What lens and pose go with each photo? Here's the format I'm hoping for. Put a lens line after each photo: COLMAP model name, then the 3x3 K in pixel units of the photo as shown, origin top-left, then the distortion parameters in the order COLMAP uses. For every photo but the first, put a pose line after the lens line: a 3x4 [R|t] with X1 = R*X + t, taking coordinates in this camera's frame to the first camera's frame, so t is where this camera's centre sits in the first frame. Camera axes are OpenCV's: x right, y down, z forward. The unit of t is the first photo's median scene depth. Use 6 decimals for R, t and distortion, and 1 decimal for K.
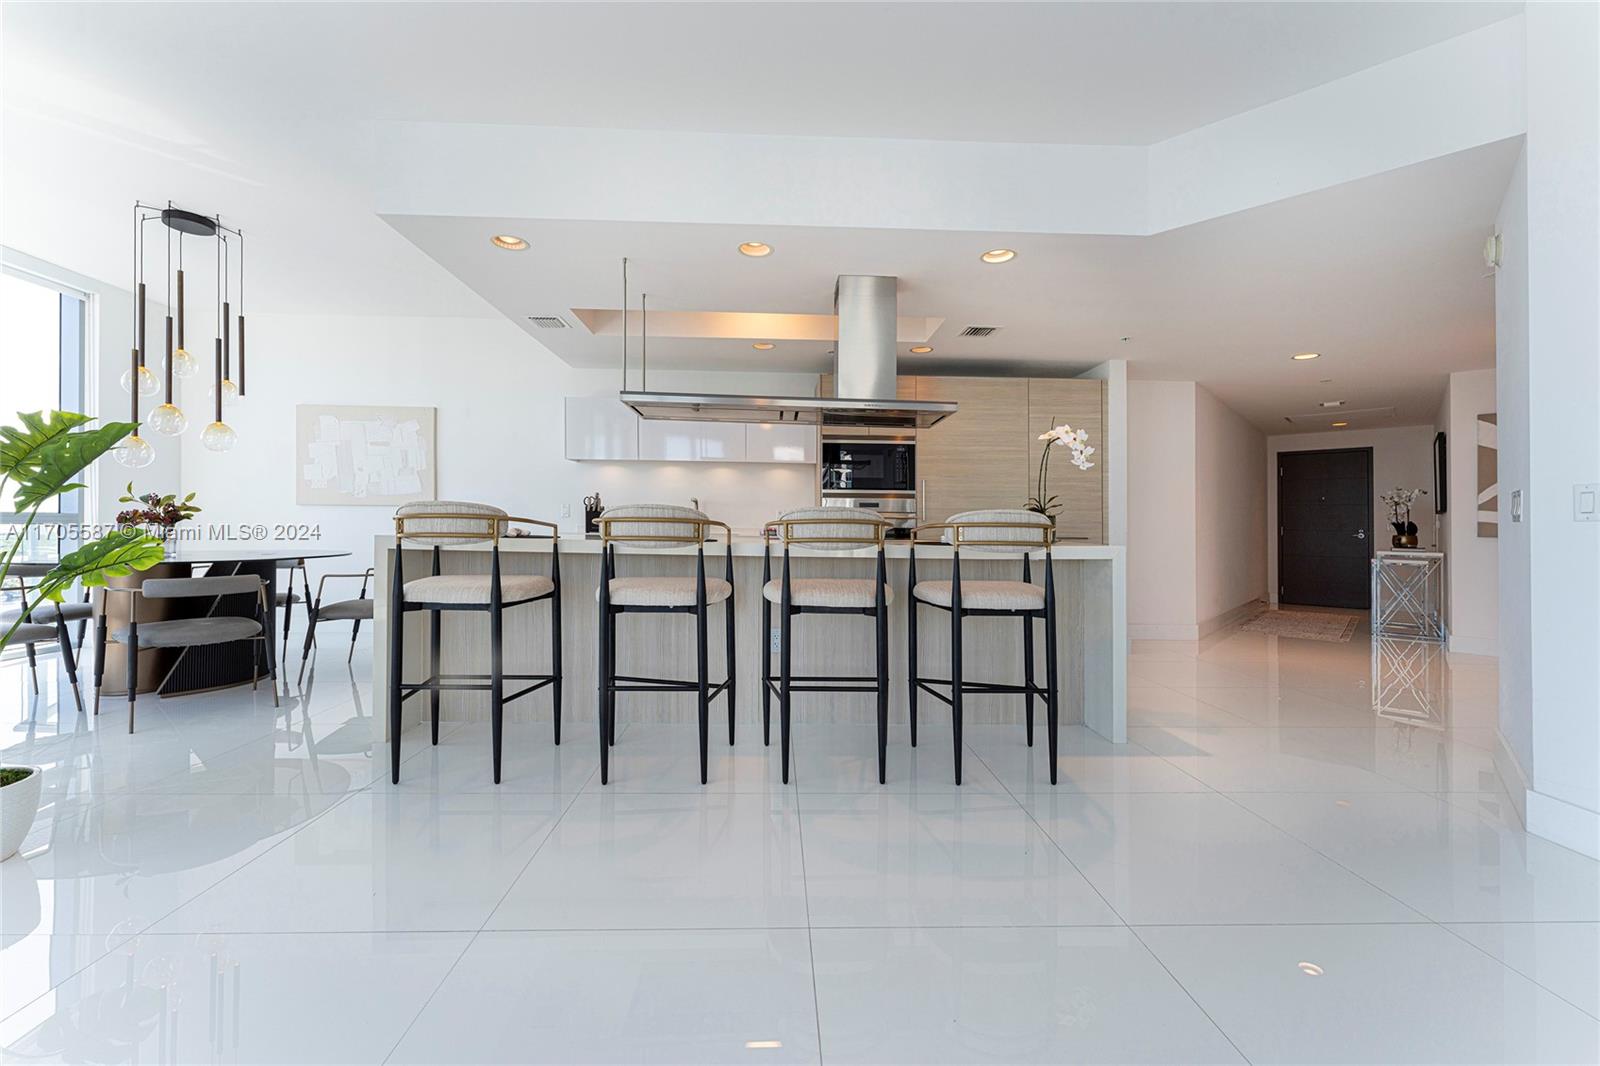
lens RADIAL K [[638.9, 0, 803.6], [0, 638.9, 519.9], [0, 0, 1]] dist [0.000375, 0.000017]
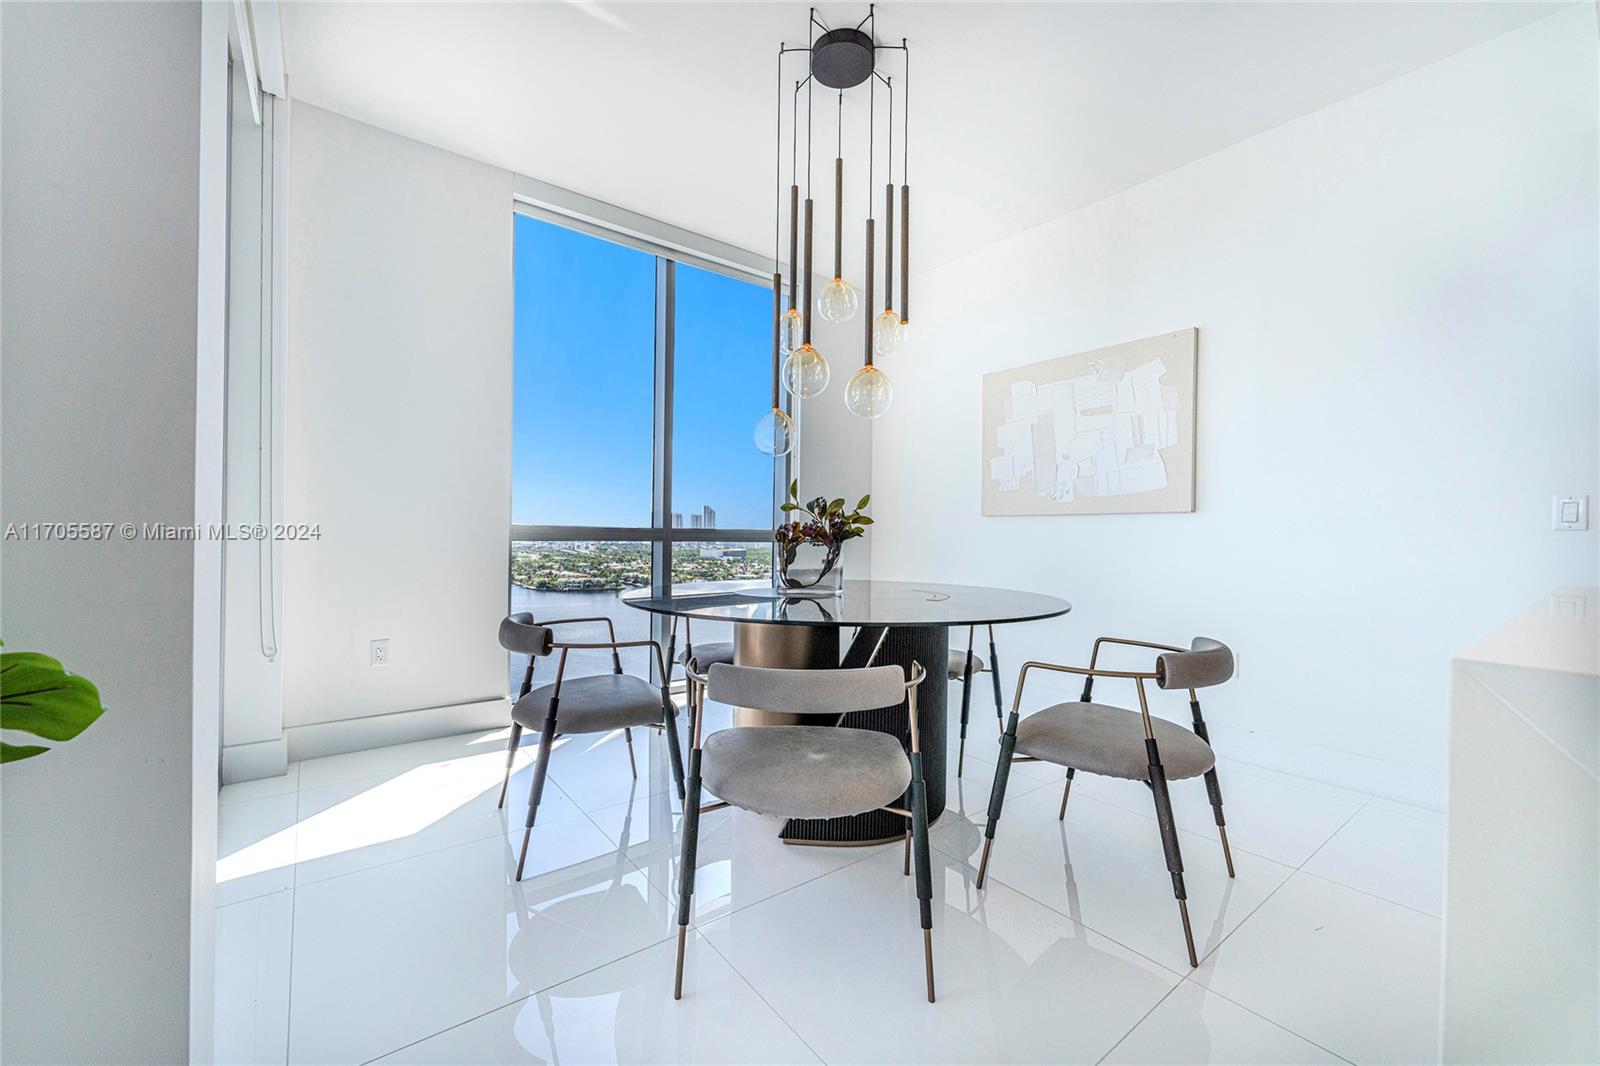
lens RADIAL K [[635.7, 0, 789.0], [0, 635.7, 533.8], [0, 0, 1]] dist [0.000833, 0.000257]
pose [[0.565171, 0.007965, -0.824935, -0.413588], [-0.010654, 0.999940, 0.002355, -0.002924], [0.824905, 0.007458, 0.565223, 0.528997]]
